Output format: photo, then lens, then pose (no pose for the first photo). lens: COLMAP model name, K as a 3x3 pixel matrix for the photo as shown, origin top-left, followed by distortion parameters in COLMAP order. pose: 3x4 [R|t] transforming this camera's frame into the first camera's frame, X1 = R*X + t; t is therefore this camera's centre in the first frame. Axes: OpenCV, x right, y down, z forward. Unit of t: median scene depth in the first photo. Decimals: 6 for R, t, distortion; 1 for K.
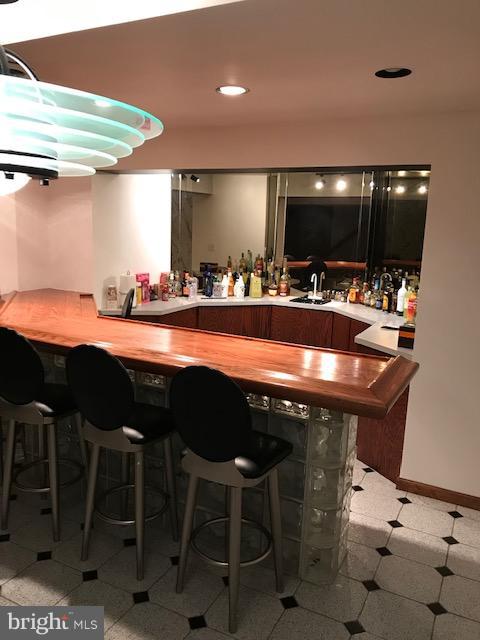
lens RADIAL K [[519.3, 0, 242.1], [0, 519.3, 318.5], [0, 0, 1]] dist [0.001192, 0.000053]
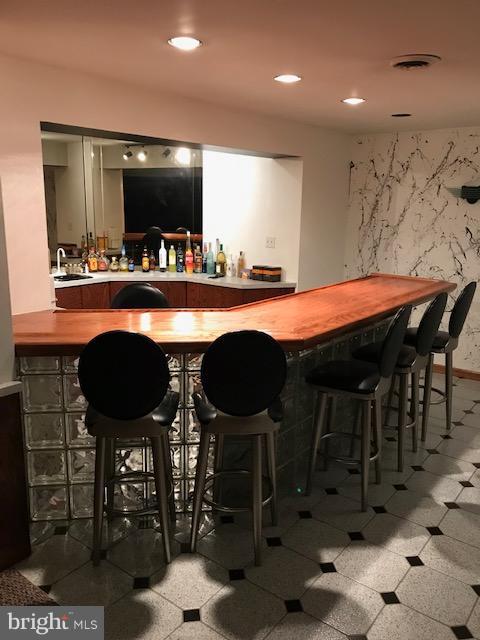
lens RADIAL K [[530.4, 0, 240.3], [0, 530.4, 315.7], [0, 0, 1]] dist [0.069653, -0.082161]
pose [[0.175133, -0.240270, 0.954777, -1.448135], [0.161725, 0.963612, 0.212829, -0.237380], [-0.971171, 0.117138, 0.207618, 0.993631]]
